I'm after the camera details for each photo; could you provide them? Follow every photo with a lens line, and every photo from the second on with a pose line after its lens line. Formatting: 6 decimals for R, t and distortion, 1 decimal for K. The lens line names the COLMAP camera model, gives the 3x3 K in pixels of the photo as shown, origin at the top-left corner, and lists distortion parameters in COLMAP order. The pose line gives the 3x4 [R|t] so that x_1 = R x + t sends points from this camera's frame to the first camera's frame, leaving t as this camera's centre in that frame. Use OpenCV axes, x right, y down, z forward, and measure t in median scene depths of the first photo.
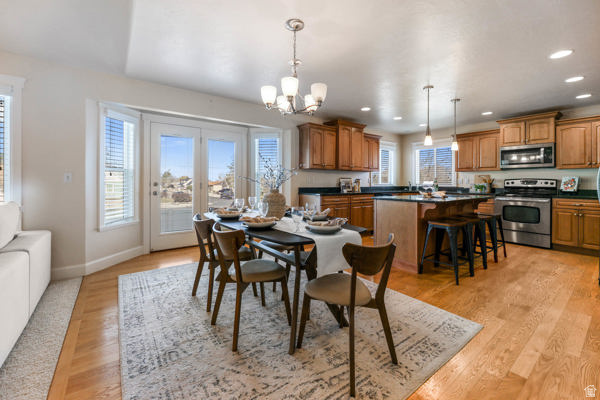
lens RADIAL K [[249.7, 0, 299.0], [0, 249.7, 183.3], [0, 0, 1]] dist [0.001988, -0.000350]
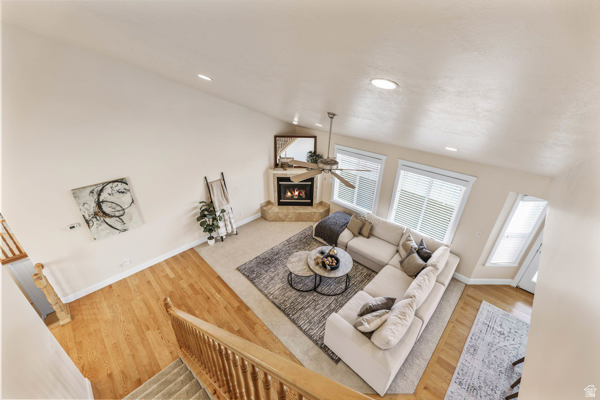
lens RADIAL K [[236.4, 0, 300.0], [0, 236.4, 200.0], [0, 0, 1]] dist [-0.000046, -0.000183]
pose [[0.146236, 0.453828, -0.879008, 0.102408], [-0.018781, 0.889674, 0.456210, -0.559412], [0.989071, -0.050206, 0.138626, -0.226220]]
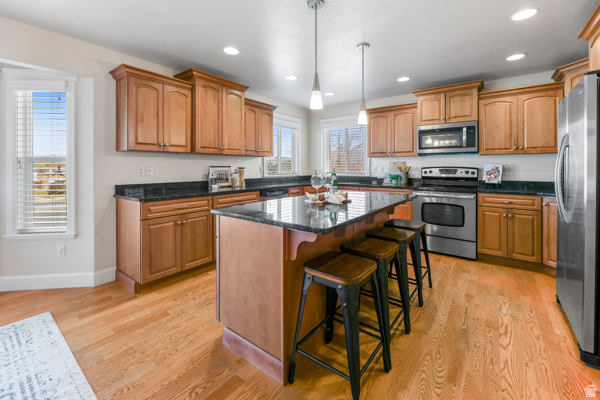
lens RADIAL K [[254.8, 0, 303.0], [0, 254.8, 167.9], [0, 0, 1]] dist [-0.000291, 0.000015]
pose [[0.958361, -0.007782, 0.285453, 0.255068], [0.007309, 0.999970, 0.002723, -0.020964], [-0.285466, -0.000523, 0.958389, 0.368652]]
